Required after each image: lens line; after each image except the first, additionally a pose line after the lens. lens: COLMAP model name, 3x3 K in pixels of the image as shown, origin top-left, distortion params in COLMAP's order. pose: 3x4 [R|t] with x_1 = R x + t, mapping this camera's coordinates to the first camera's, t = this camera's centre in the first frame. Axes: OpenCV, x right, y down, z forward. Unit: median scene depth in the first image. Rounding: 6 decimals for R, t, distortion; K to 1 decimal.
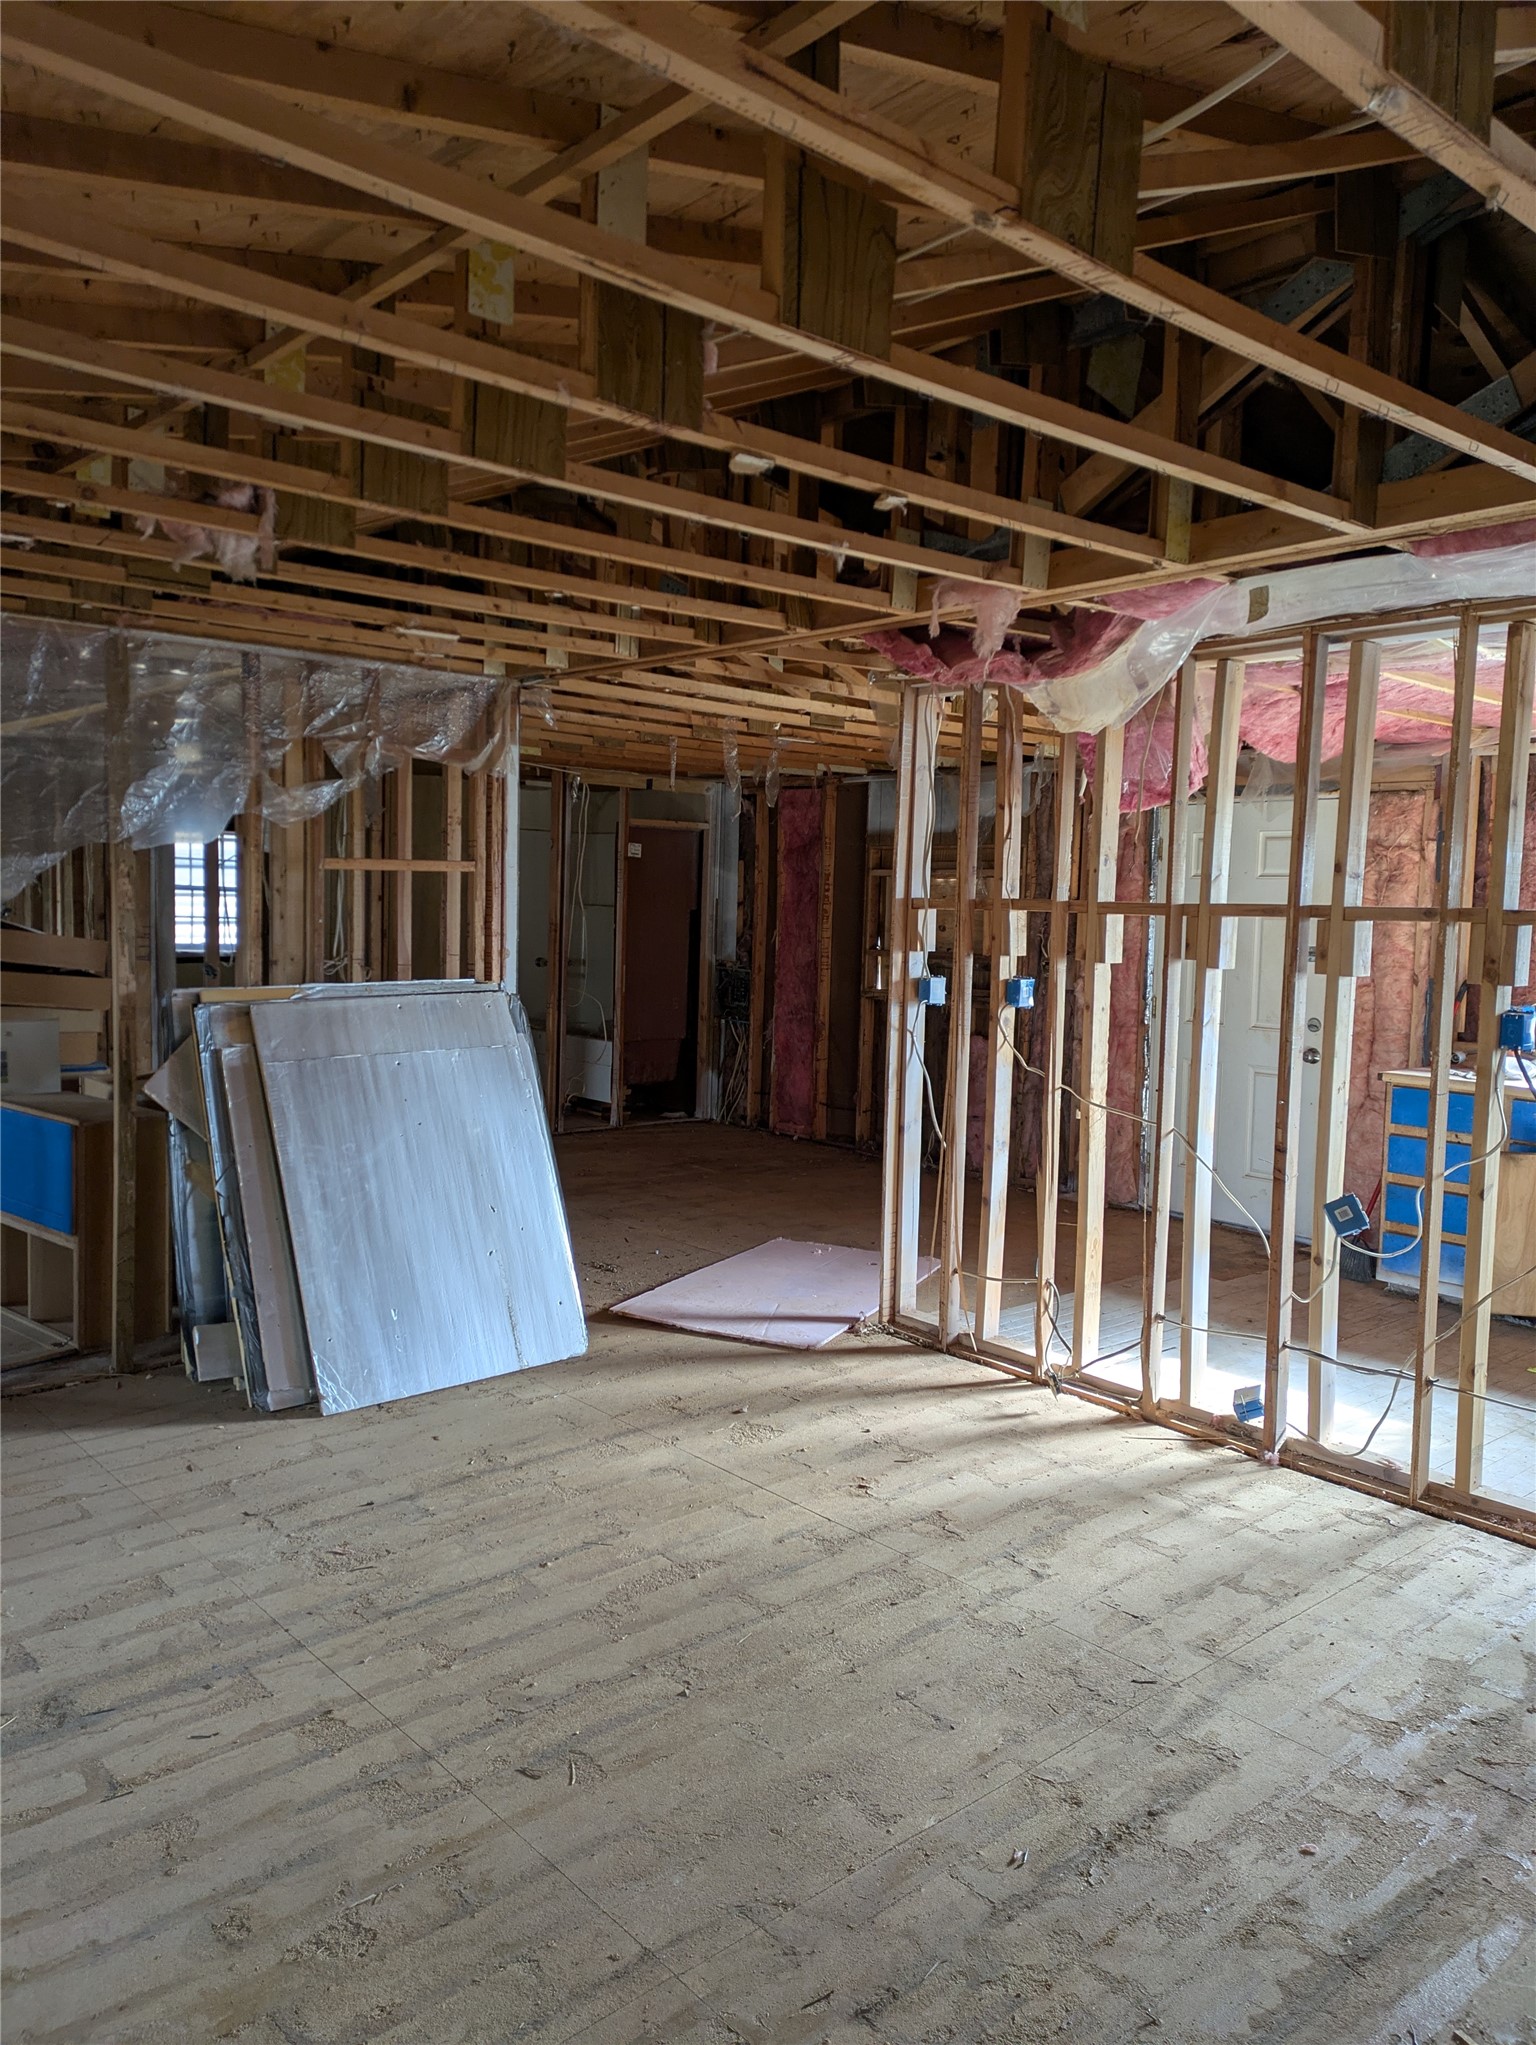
lens RADIAL K [[1476.2, 0, 768.4], [0, 1476.2, 1018.1], [0, 0, 1]] dist [0.047143, -0.046938]
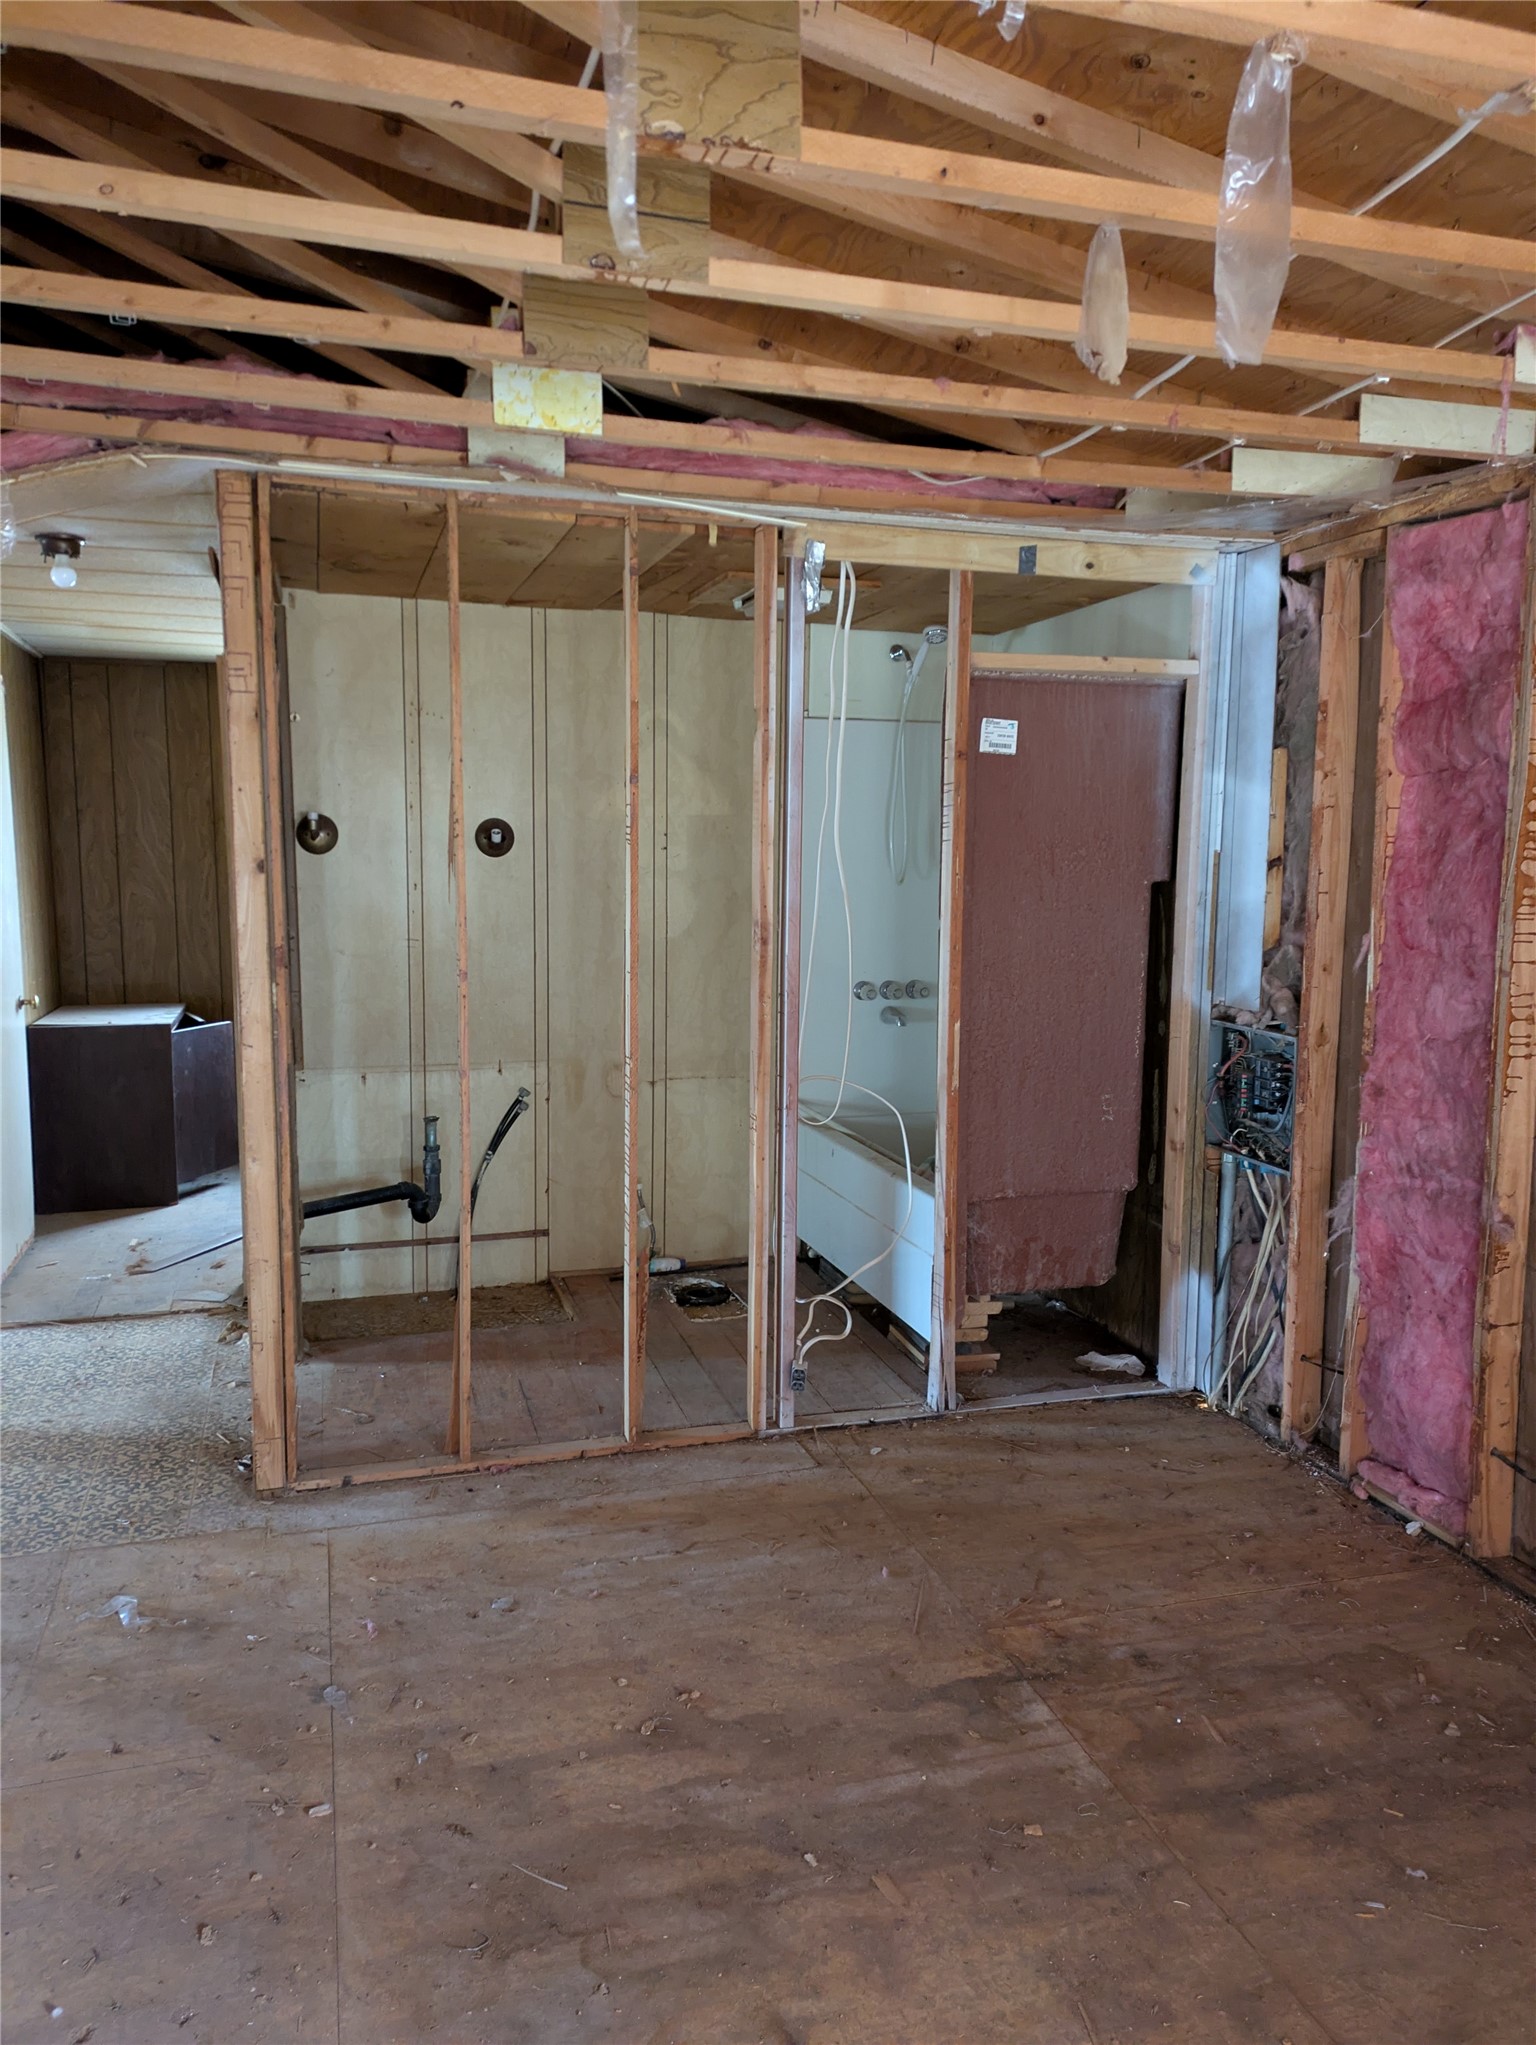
lens RADIAL K [[1476.2, 0, 772.4], [0, 1476.2, 1029.1], [0, 0, 1]] dist [0.047143, -0.046938]
pose [[0.912344, 0.024460, -0.408694, 0.020632], [-0.011455, 0.999348, 0.034238, -0.046248], [0.409265, -0.026555, 0.912029, 0.597104]]
